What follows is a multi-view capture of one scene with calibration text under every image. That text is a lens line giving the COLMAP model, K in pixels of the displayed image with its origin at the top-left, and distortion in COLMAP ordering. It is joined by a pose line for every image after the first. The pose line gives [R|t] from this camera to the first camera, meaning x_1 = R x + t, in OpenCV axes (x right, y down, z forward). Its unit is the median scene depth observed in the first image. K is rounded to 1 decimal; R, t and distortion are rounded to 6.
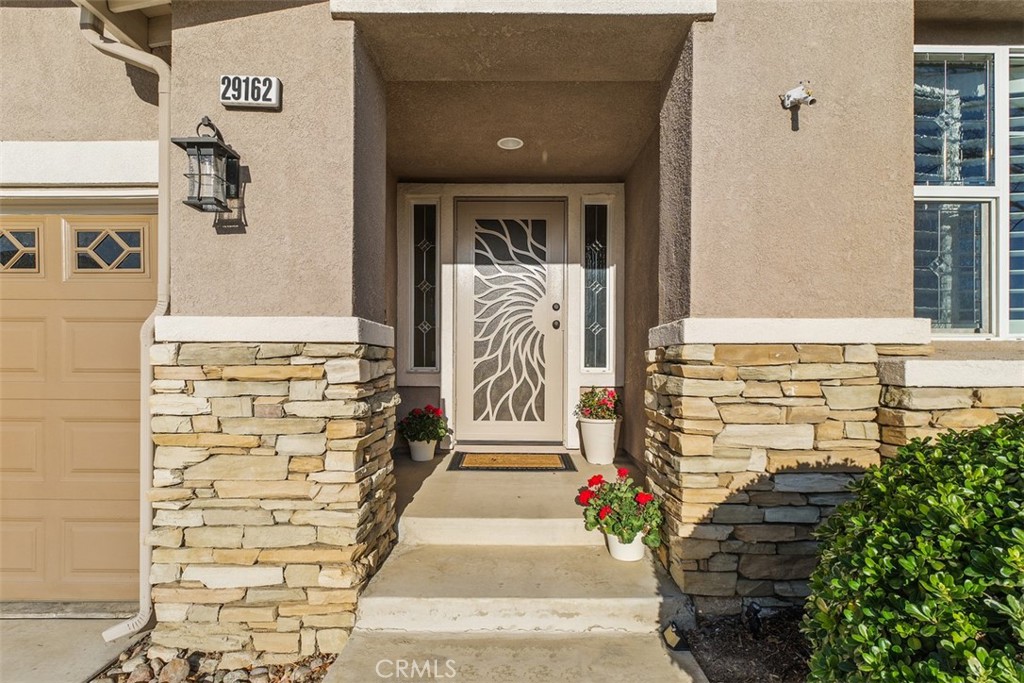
lens RADIAL K [[478.7, 0, 512.0], [0, 478.7, 336.6], [0, 0, 1]] dist [-0.001760, -0.000778]
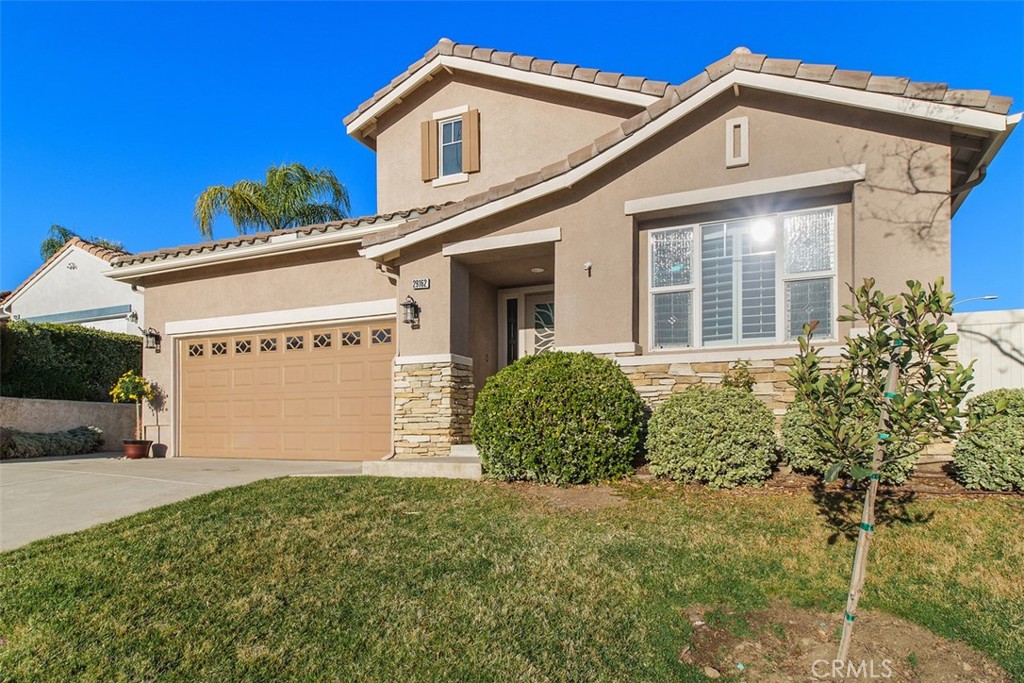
lens RADIAL K [[566.4, 0, 512.5], [0, 566.4, 343.0], [0, 0, 1]] dist [-0.003502, 0.001819]
pose [[0.910295, -0.061287, -0.409397, 1.492442], [0.018882, 0.994098, -0.106834, 0.280104], [0.413528, 0.089520, 0.906080, -2.076977]]
